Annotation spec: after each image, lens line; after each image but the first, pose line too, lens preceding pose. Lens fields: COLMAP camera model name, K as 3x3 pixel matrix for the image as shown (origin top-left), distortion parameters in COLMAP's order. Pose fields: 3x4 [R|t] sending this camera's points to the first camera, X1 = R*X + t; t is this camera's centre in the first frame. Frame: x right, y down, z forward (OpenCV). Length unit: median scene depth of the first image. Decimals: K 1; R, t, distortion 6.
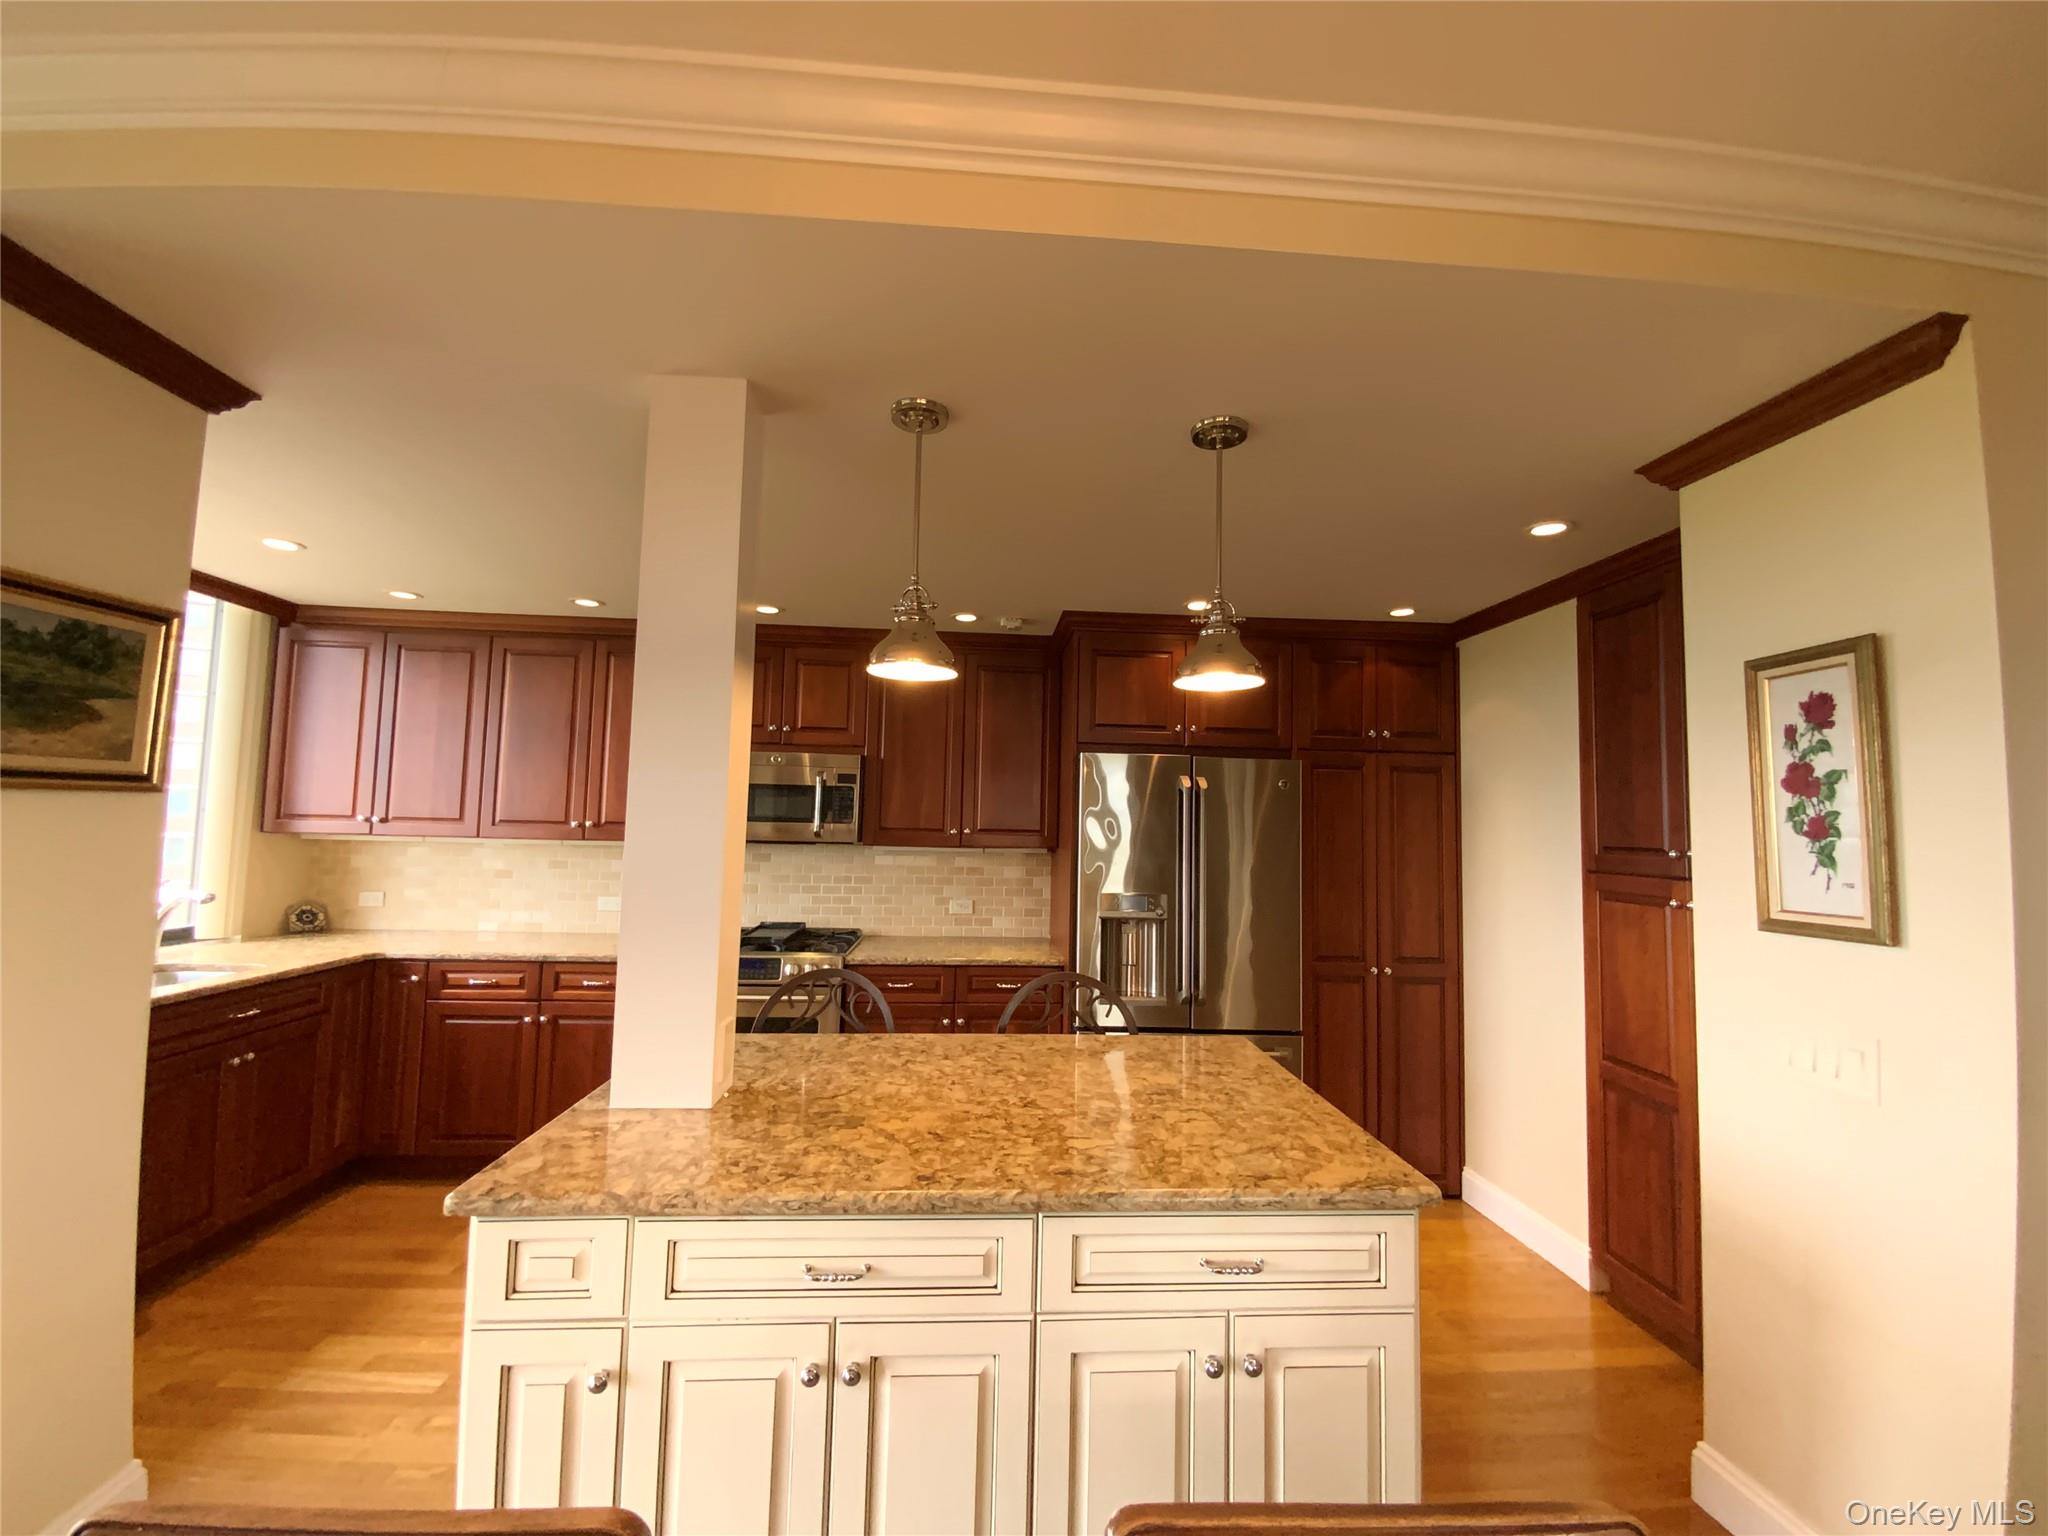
lens RADIAL K [[828.1, 0, 1024.6], [0, 828.1, 769.3], [0, 0, 1]] dist [0.026532, -0.022231]
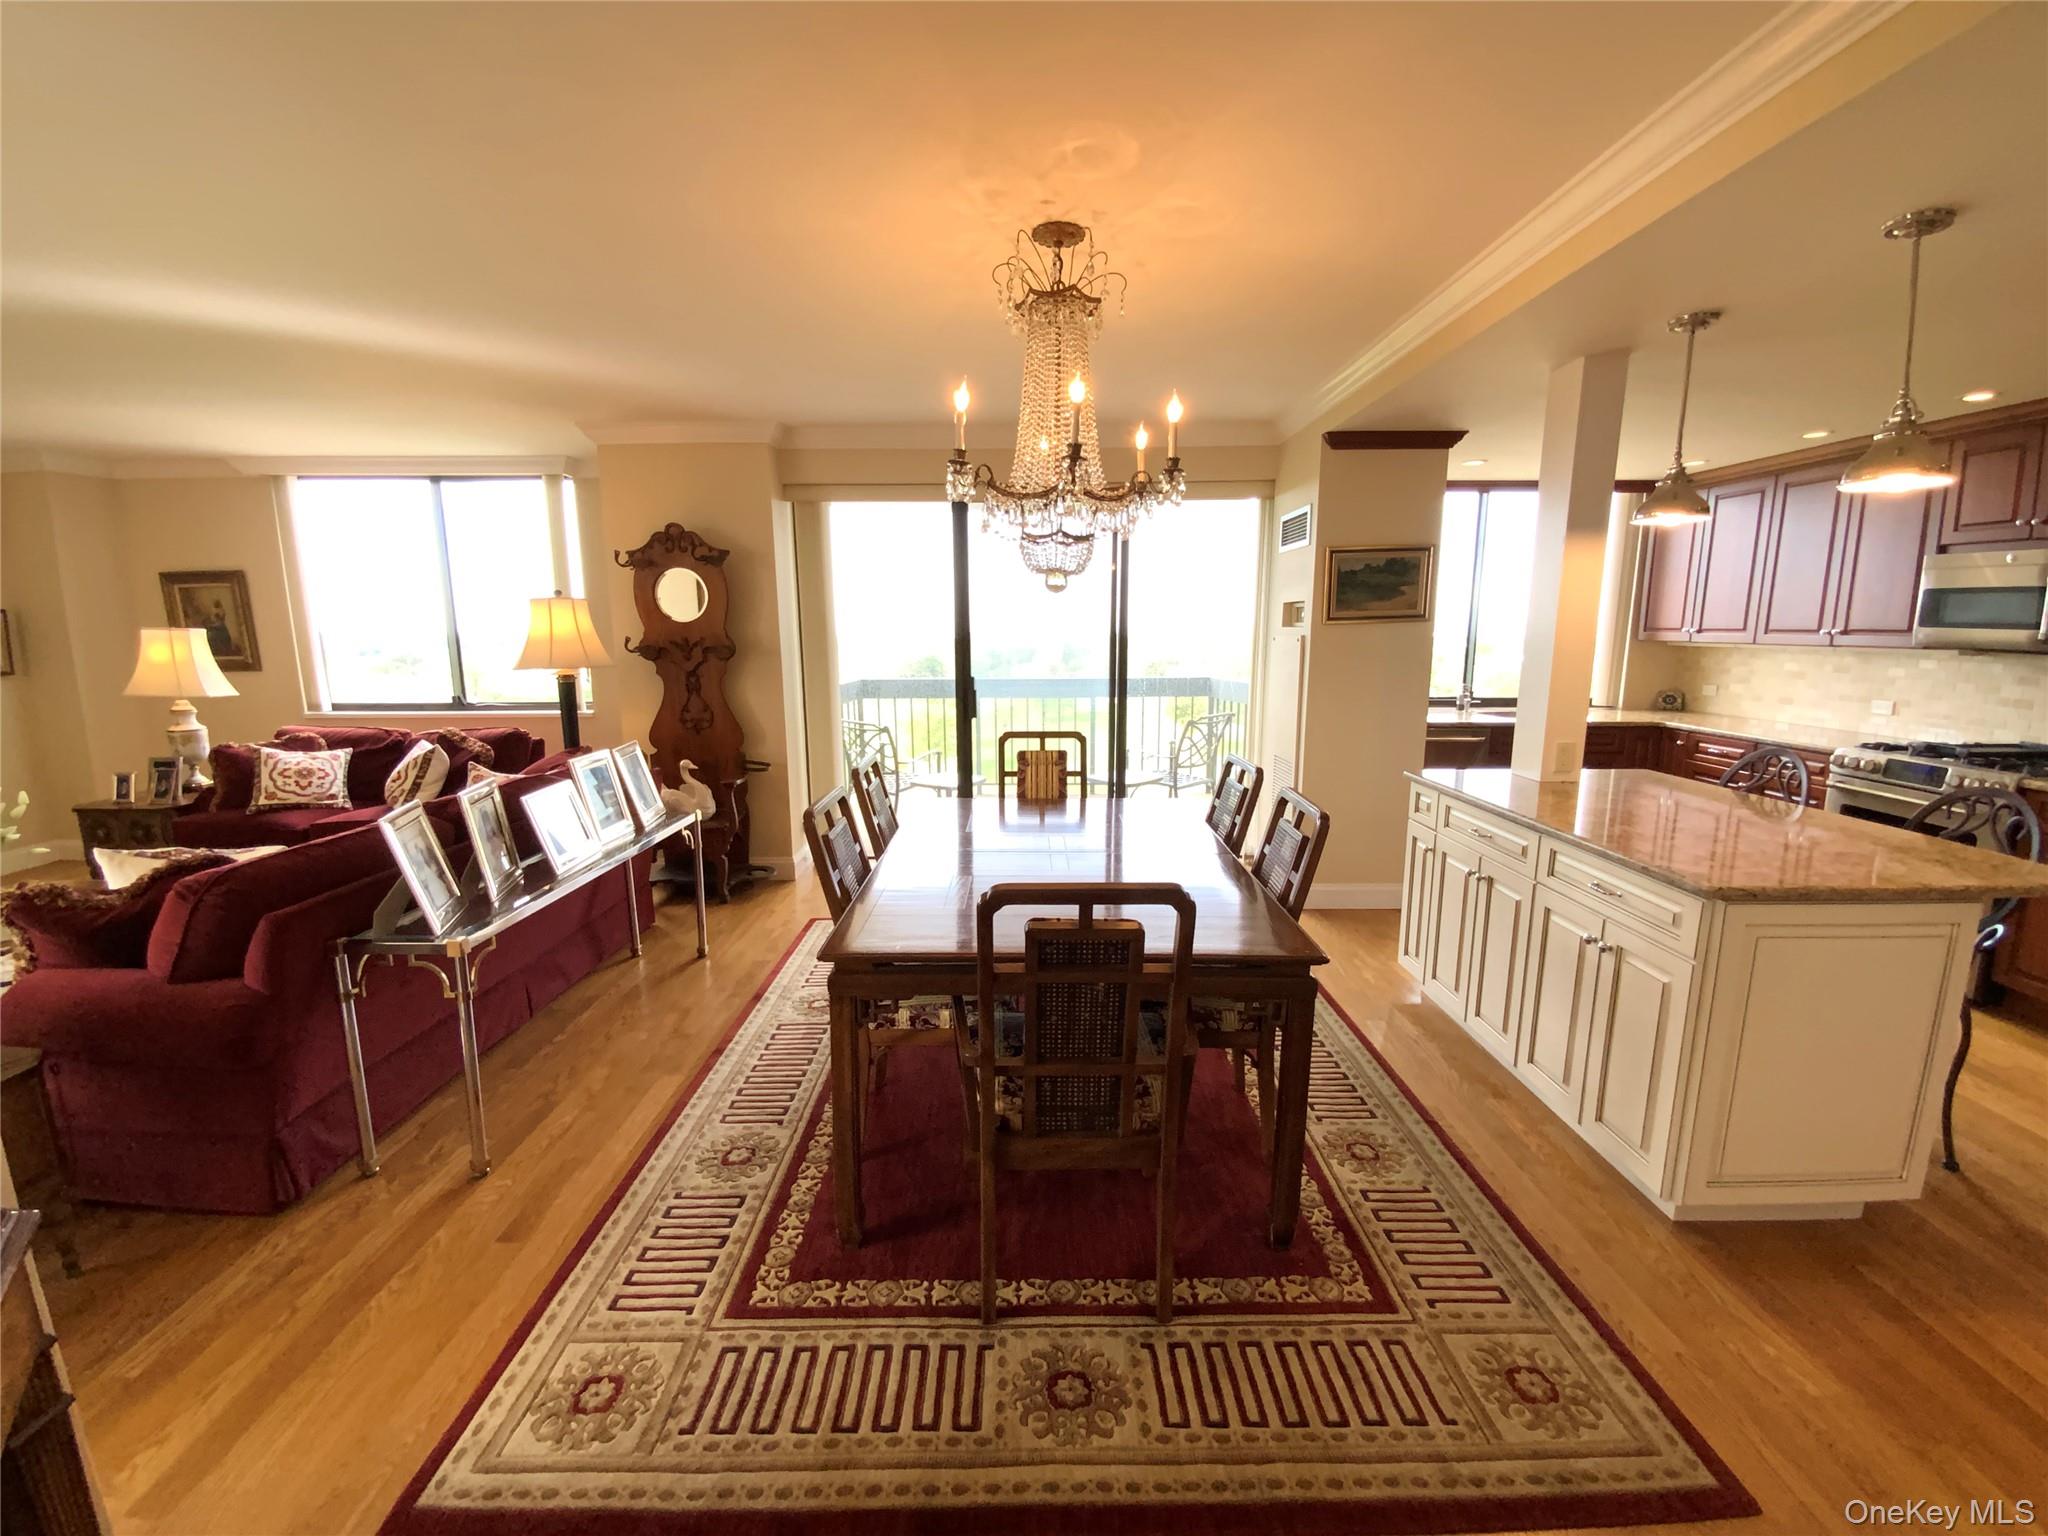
lens RADIAL K [[830.8, 0, 1024.0], [0, 830.8, 768.0], [0, 0, 1]] dist [0.015406, -0.015299]
pose [[-0.068086, 0.145752, -0.986976, 0.907309], [0.072075, 0.987405, 0.140843, 0.013482], [0.995073, -0.061547, -0.077734, -0.012959]]
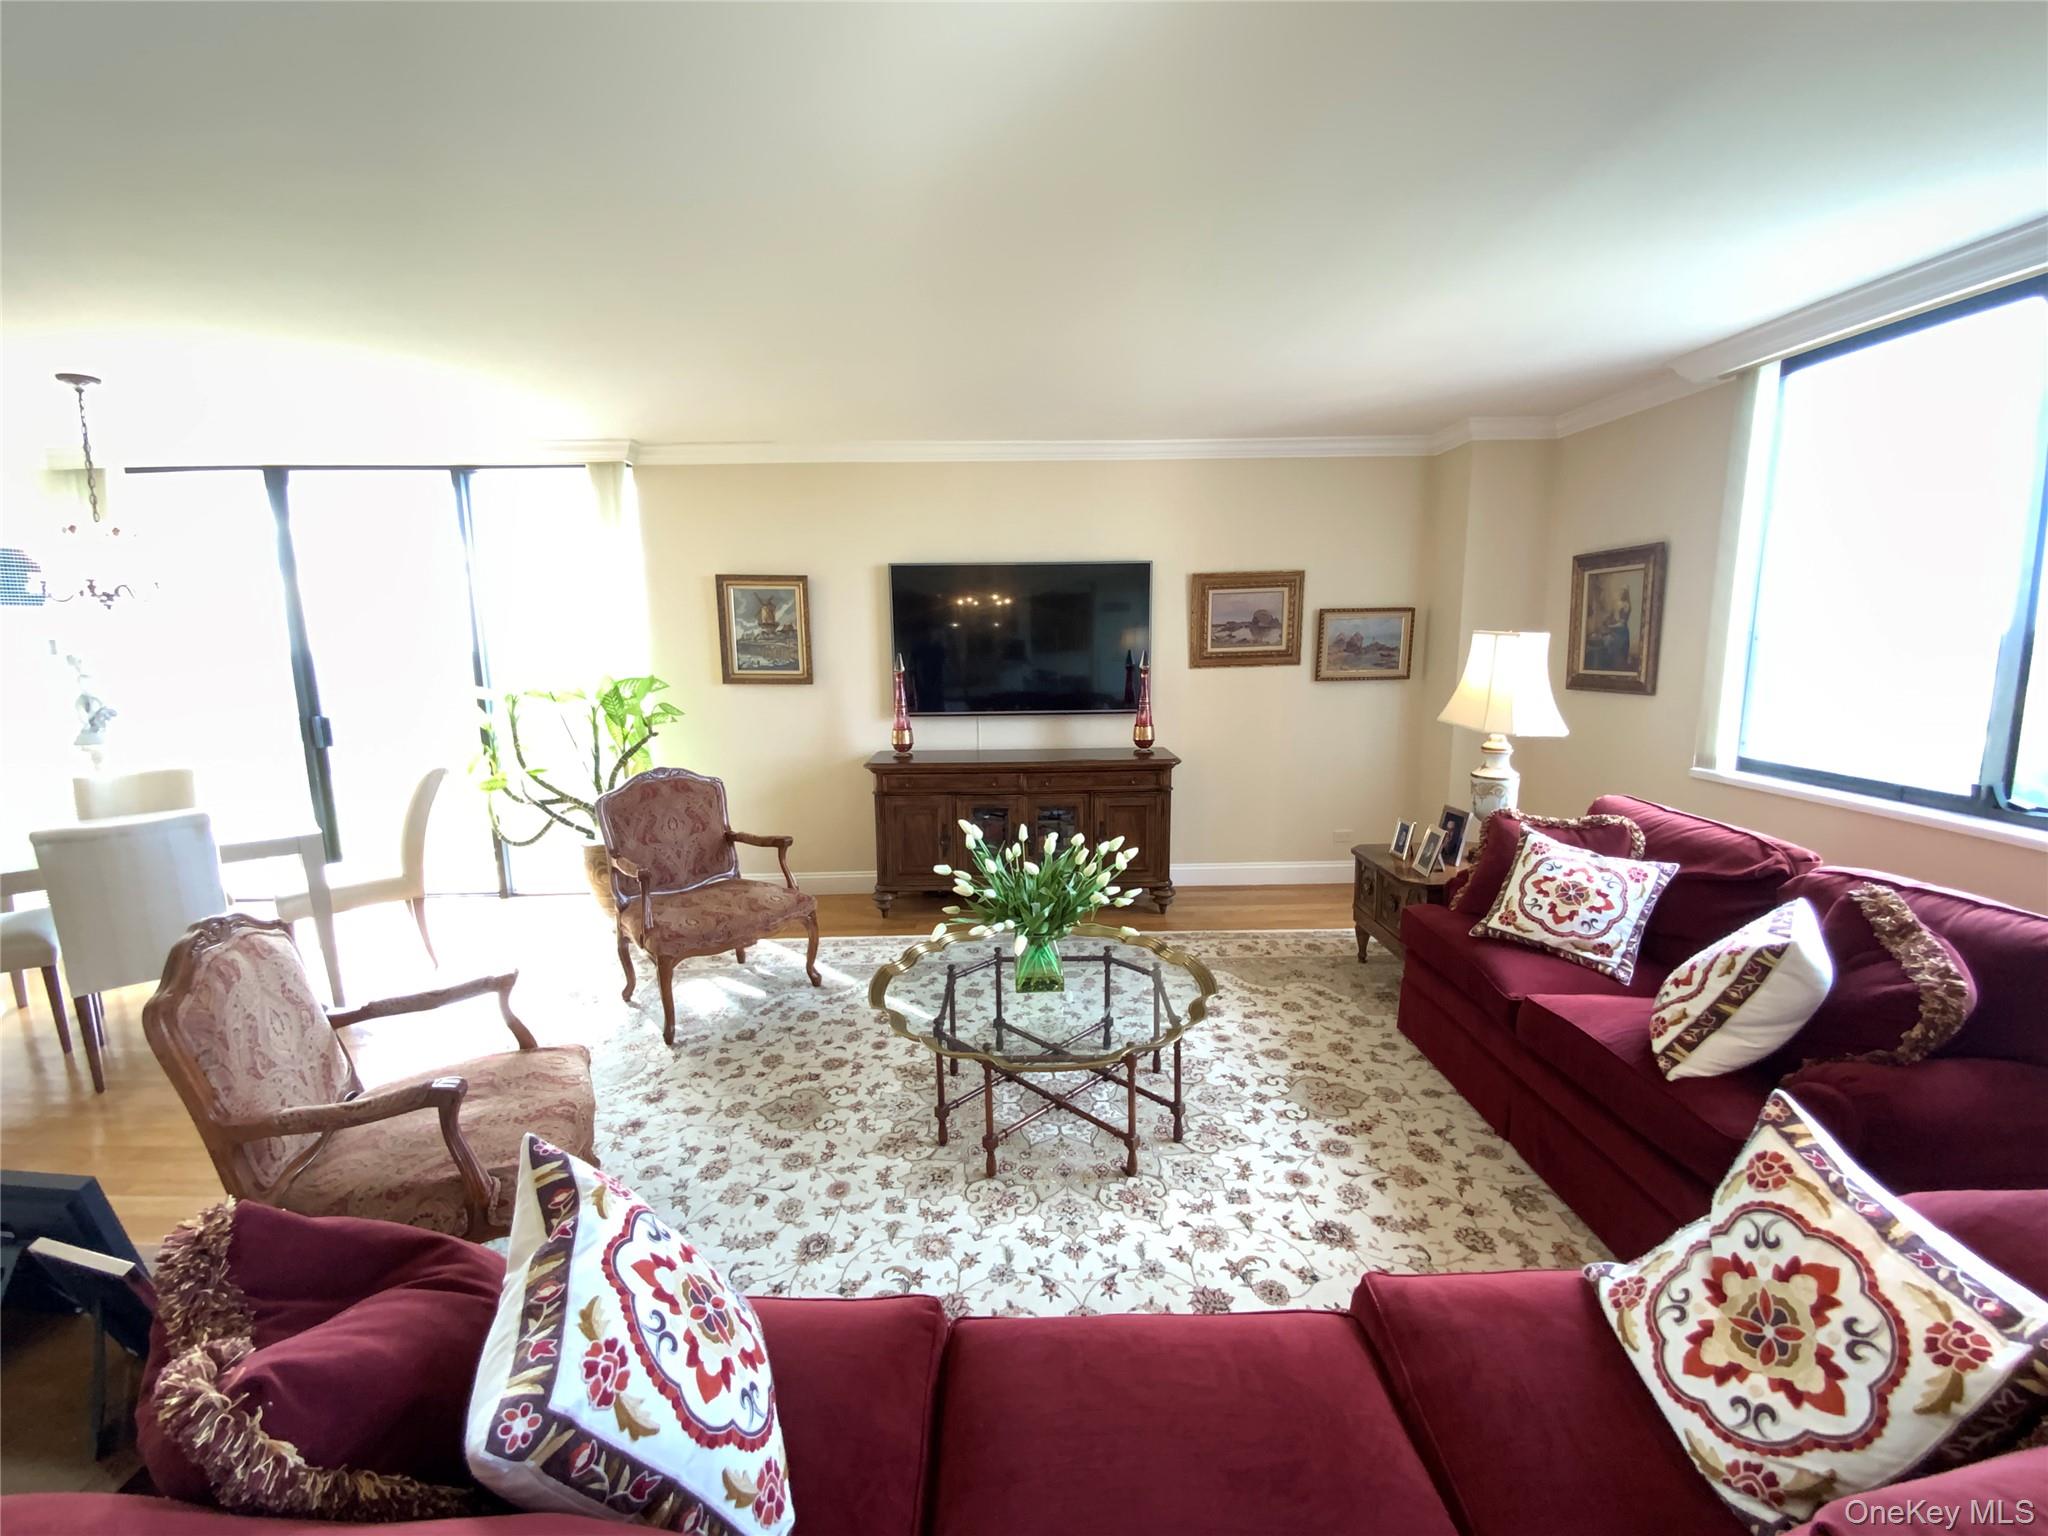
lens RADIAL K [[830.8, 0, 1024.0], [0, 830.8, 768.0], [0, 0, 1]] dist [0.015406, -0.015299]
pose [[-0.999185, -0.015592, 0.037225, -0.031882], [-0.012240, 0.995989, 0.088630, -0.057383], [-0.038457, 0.088102, -0.995369, -0.621298]]
